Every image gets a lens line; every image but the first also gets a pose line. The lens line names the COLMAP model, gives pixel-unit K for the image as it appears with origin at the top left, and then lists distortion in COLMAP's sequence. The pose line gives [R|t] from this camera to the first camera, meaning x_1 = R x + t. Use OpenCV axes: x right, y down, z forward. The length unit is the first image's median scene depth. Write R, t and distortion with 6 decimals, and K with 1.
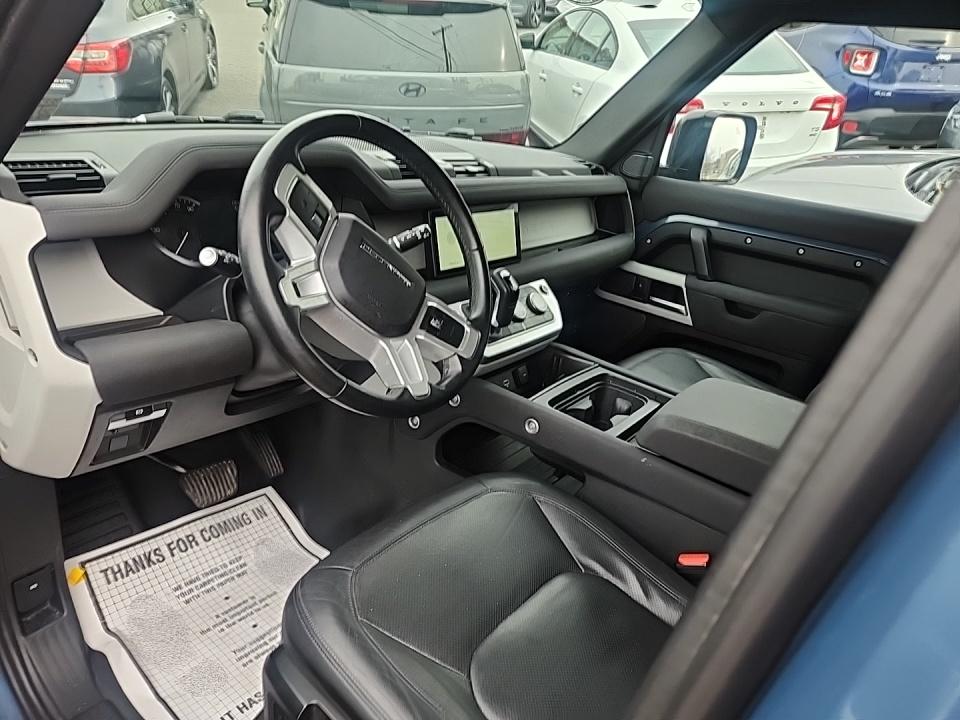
lens RADIAL K [[654.6, 0, 480.0], [0, 654.6, 360.0], [0, 0, 1]] dist [0.021035, -0.001892]
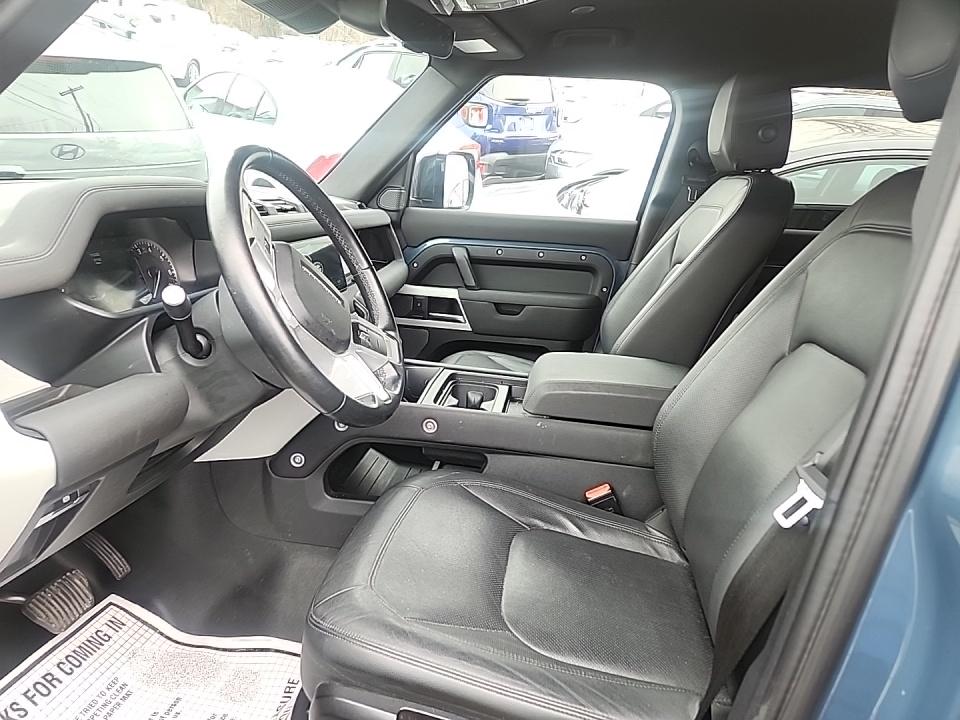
lens RADIAL K [[652.6, 0, 480.2], [0, 652.6, 341.1], [0, 0, 1]] dist [0.044329, -0.047125]
pose [[0.864193, -0.182825, 0.468770, -0.215043], [0.230386, 0.972029, -0.045624, 0.021983], [-0.447317, 0.147426, 0.882141, -0.004449]]
